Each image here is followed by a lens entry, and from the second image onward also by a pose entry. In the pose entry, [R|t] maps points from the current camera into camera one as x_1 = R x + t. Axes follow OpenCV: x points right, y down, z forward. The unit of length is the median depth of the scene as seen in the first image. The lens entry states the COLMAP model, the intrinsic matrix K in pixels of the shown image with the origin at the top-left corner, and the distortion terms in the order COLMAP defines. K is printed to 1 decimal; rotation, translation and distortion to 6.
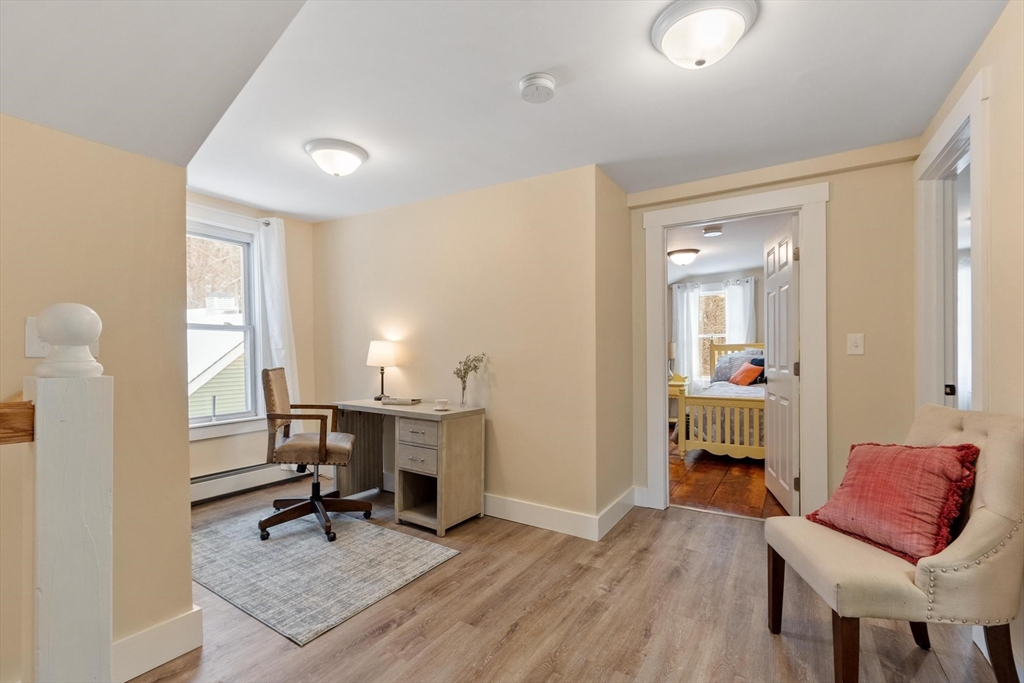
lens RADIAL K [[450.3, 0, 512.3], [0, 450.3, 348.6], [0, 0, 1]] dist [-0.001346, -0.000281]
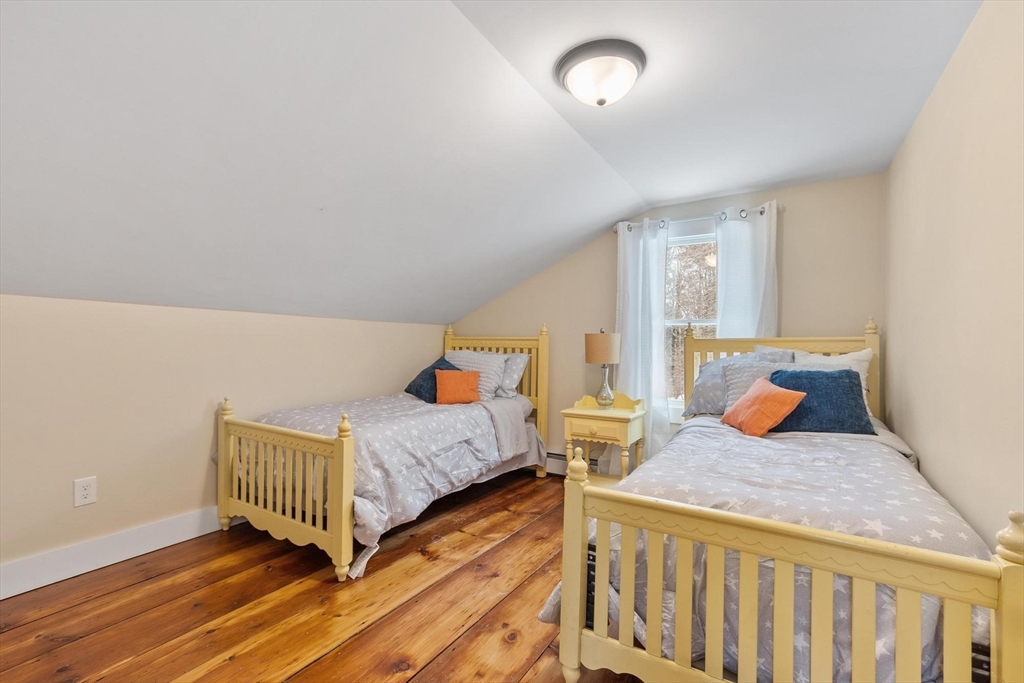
lens RADIAL K [[450.3, 0, 511.1], [0, 450.3, 340.3], [0, 0, 1]] dist [-0.001346, -0.000281]
pose [[0.999480, 0.028907, 0.014278, 0.258684], [-0.028707, 0.999489, -0.014077, 0.006449], [-0.014678, 0.013660, 0.999799, 0.543339]]
